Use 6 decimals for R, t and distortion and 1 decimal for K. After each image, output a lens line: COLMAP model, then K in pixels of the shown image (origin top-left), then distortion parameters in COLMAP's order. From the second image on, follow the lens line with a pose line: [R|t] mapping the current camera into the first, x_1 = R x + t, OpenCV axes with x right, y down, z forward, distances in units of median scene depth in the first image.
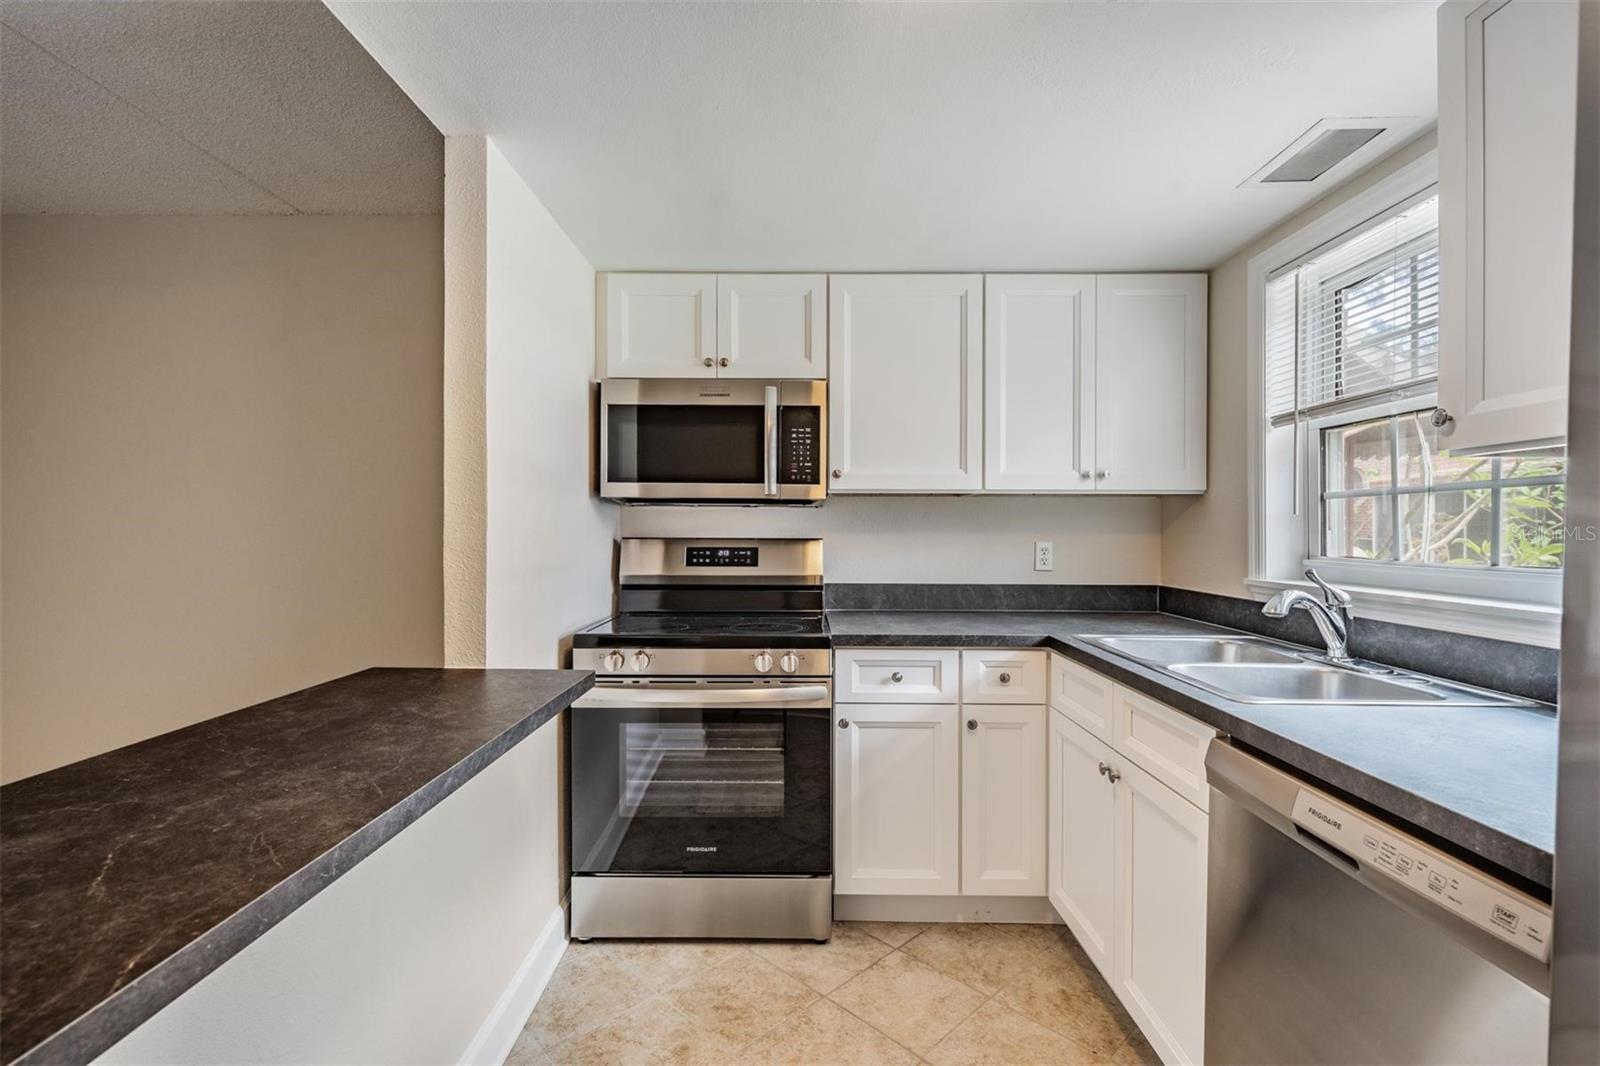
lens RADIAL K [[716.0, 0, 793.3], [0, 716.0, 531.8], [0, 0, 1]] dist [-0.000621, -0.000421]
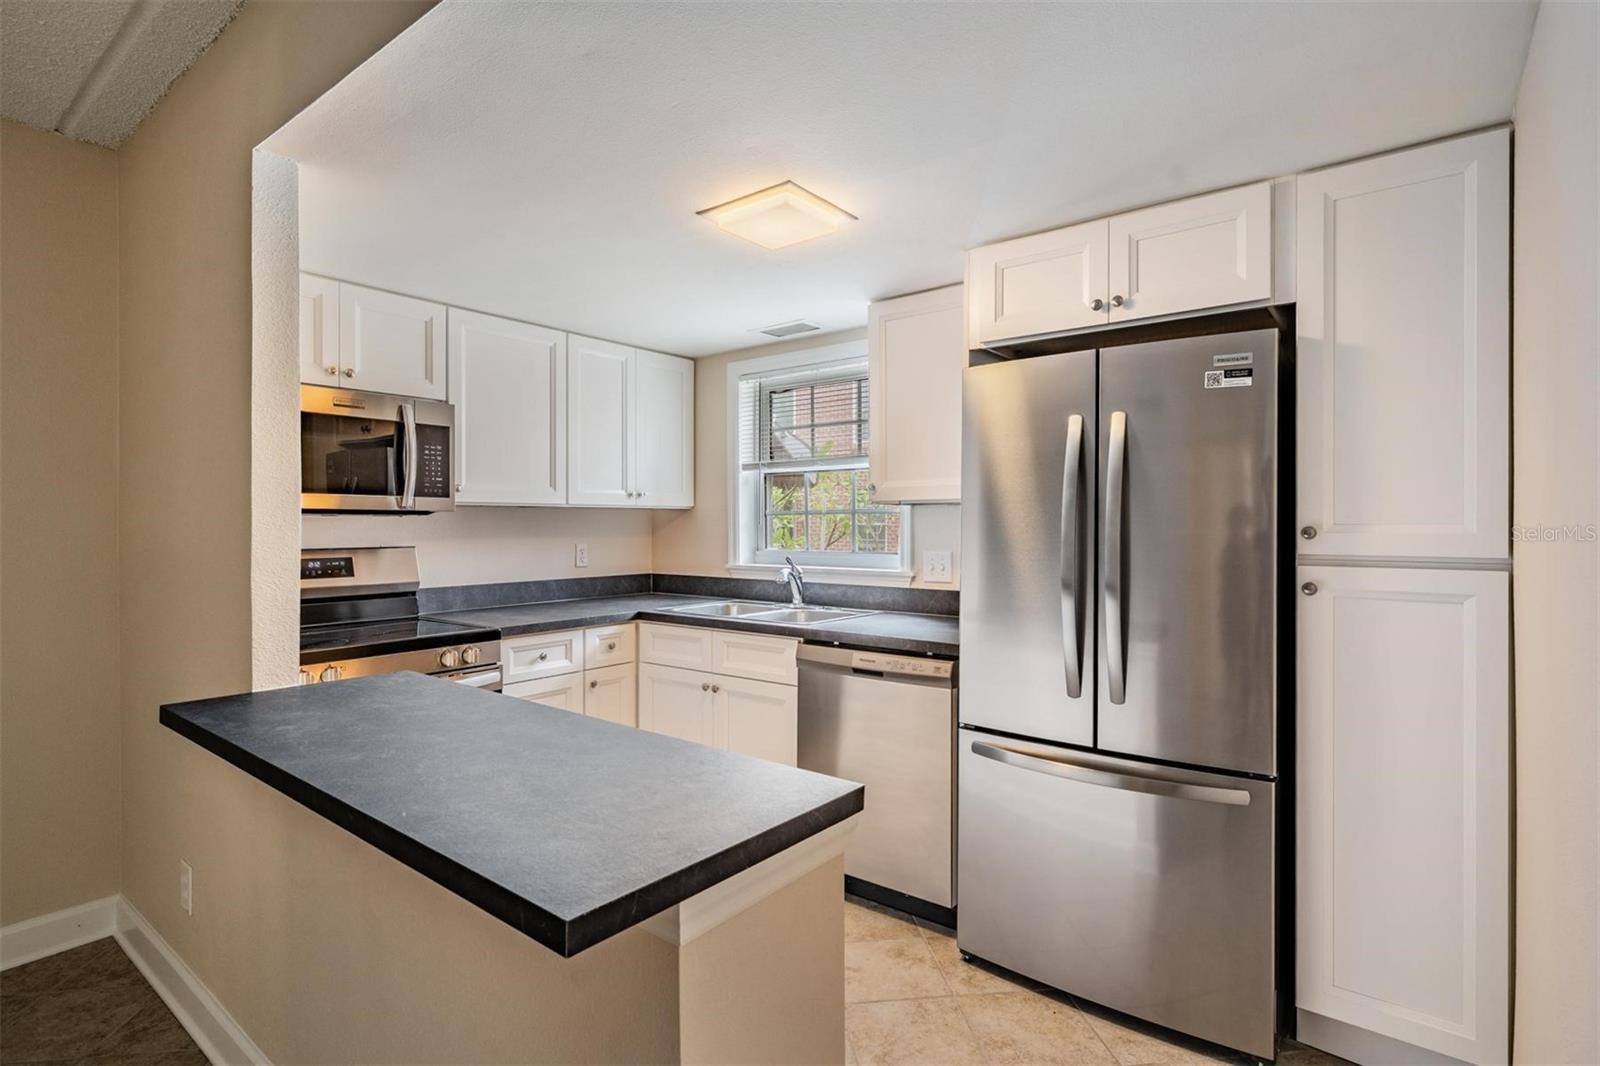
lens RADIAL K [[786.3, 0, 797.4], [0, 786.3, 525.6], [0, 0, 1]] dist [-0.001372, -0.000658]
pose [[0.607083, -0.007513, 0.794603, -0.666751], [0.007278, 0.999966, 0.003894, -0.026806], [-0.794605, 0.003419, 0.607117, -0.180522]]
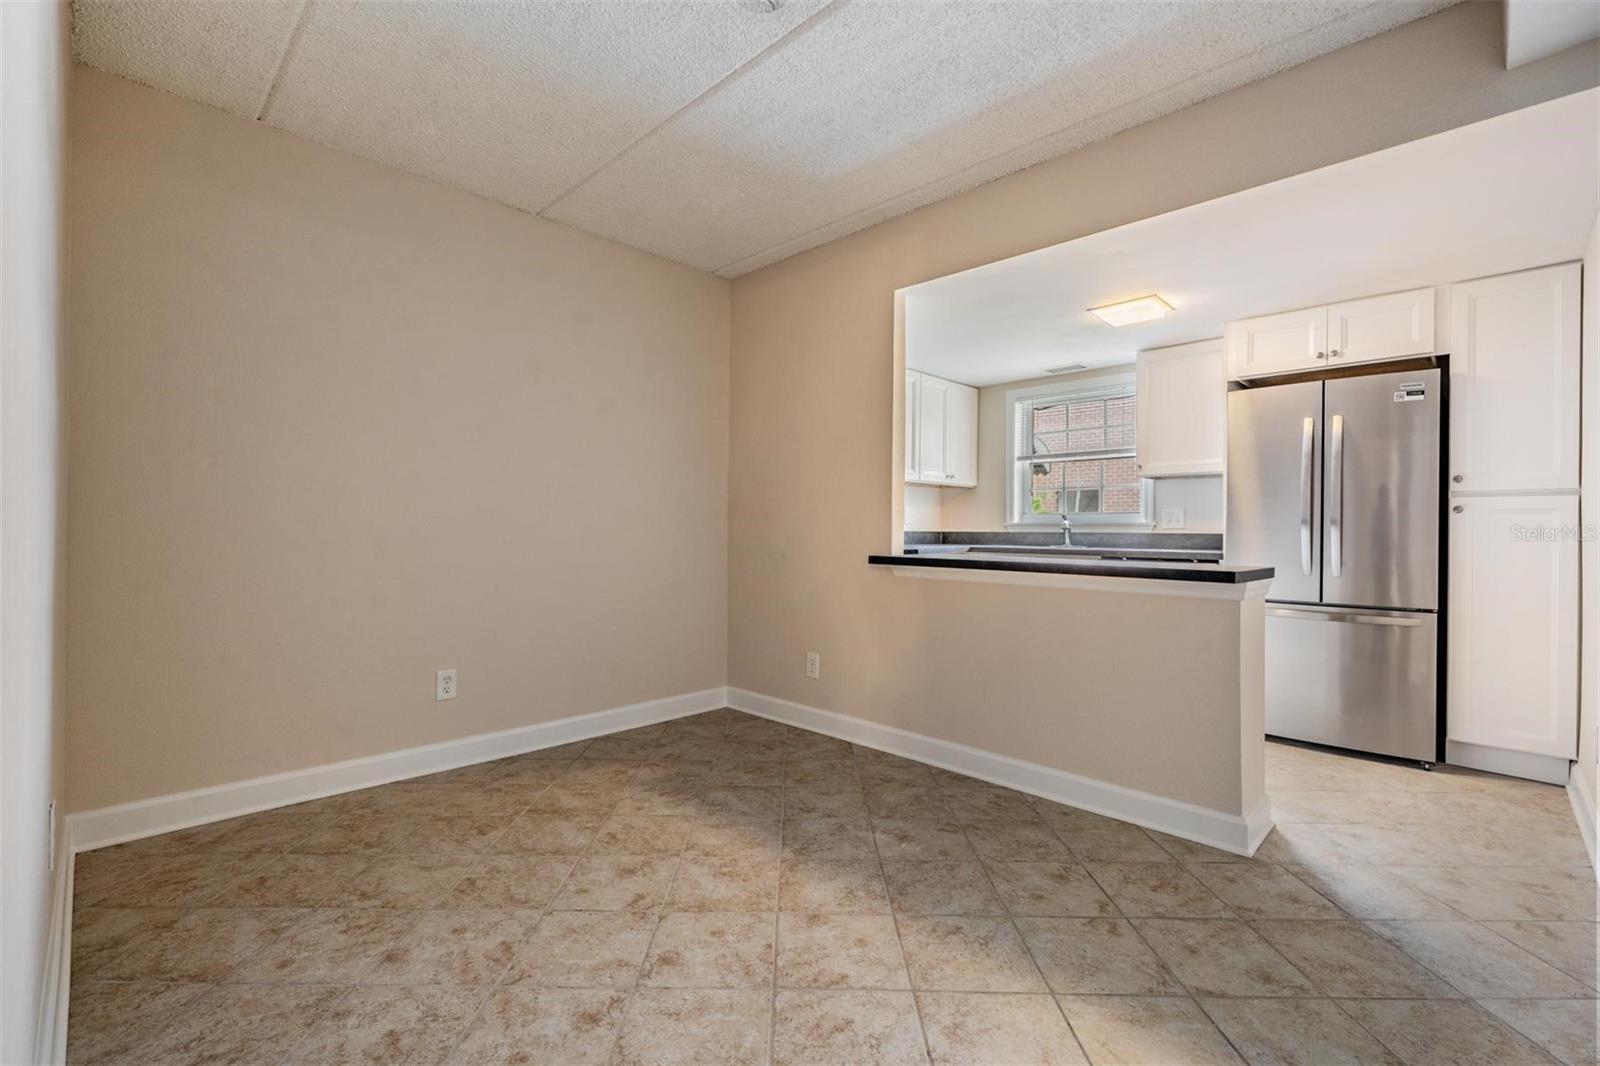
lens RADIAL K [[702.5, 0, 796.6], [0, 702.5, 532.3], [0, 0, 1]] dist [0.002278, -0.000776]
pose [[0.693748, -0.001720, 0.720216, -1.578030], [-0.001325, 0.999992, 0.003665, 0.090390], [-0.720217, -0.003496, 0.693741, -0.128861]]
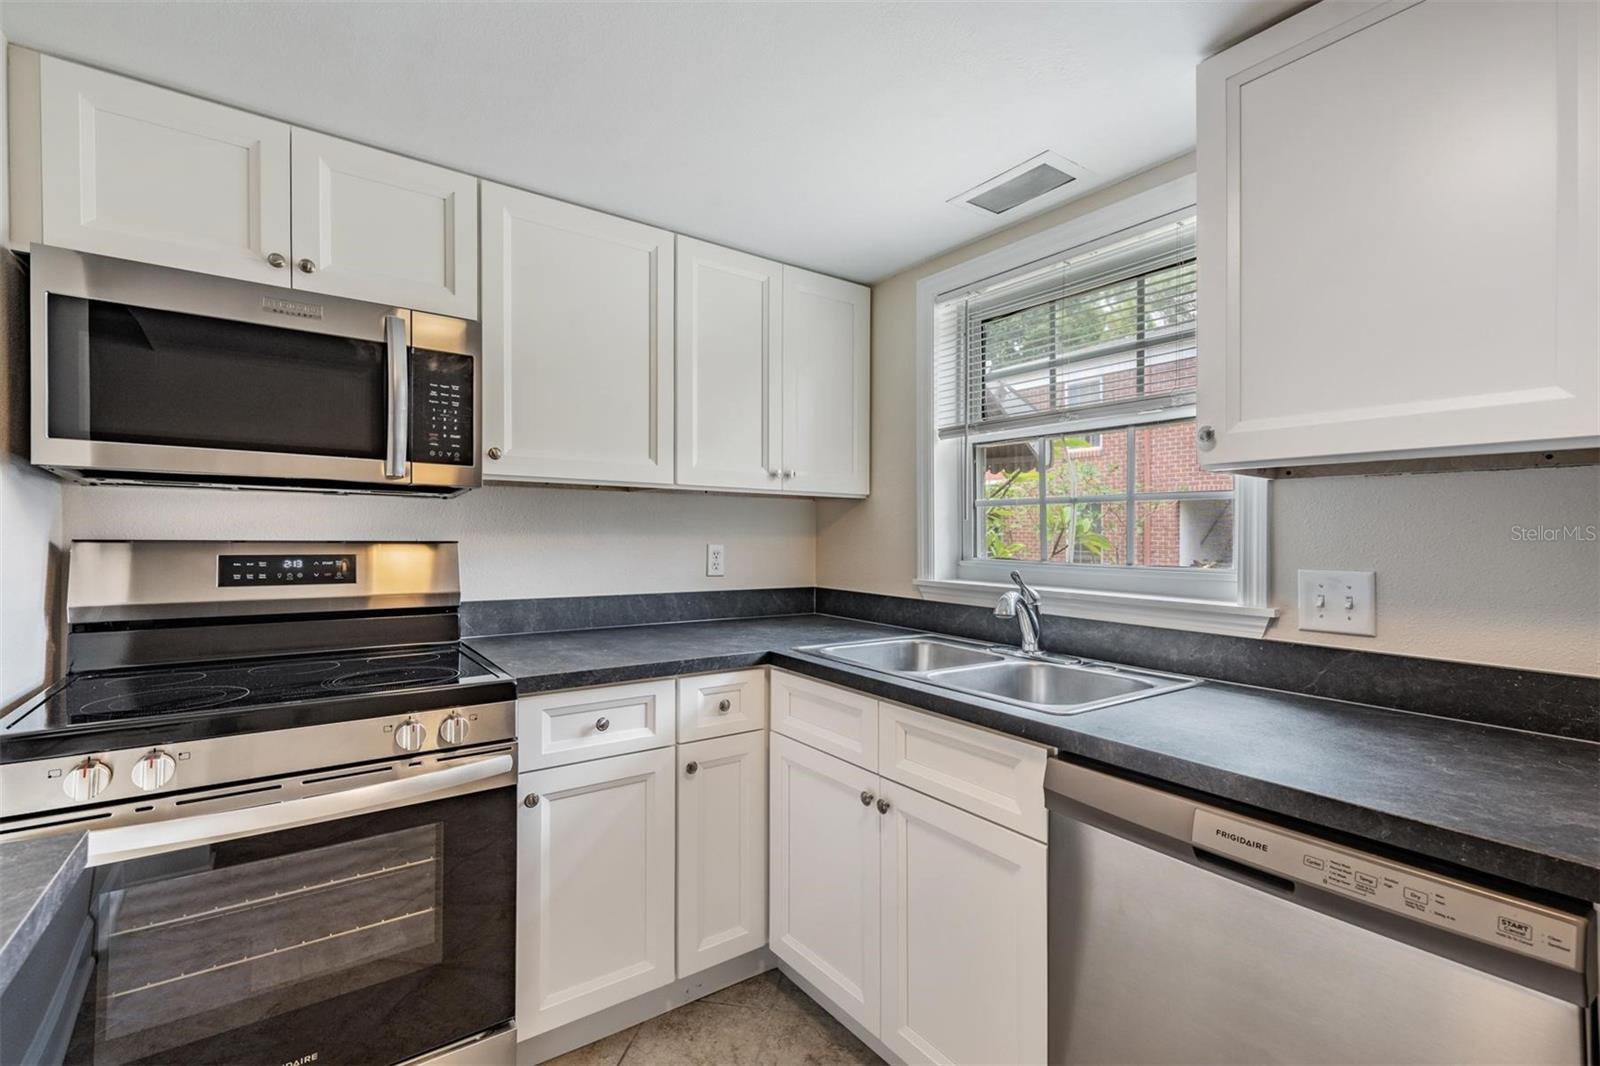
lens RADIAL K [[702.5, 0, 796.6], [0, 702.5, 532.3], [0, 0, 1]] dist [0.002278, -0.000776]
pose [[0.803243, 0.006164, 0.595620, -0.135067], [-0.006977, 0.999975, -0.000940, -0.002411], [-0.595611, -0.003400, 0.803266, 0.274119]]
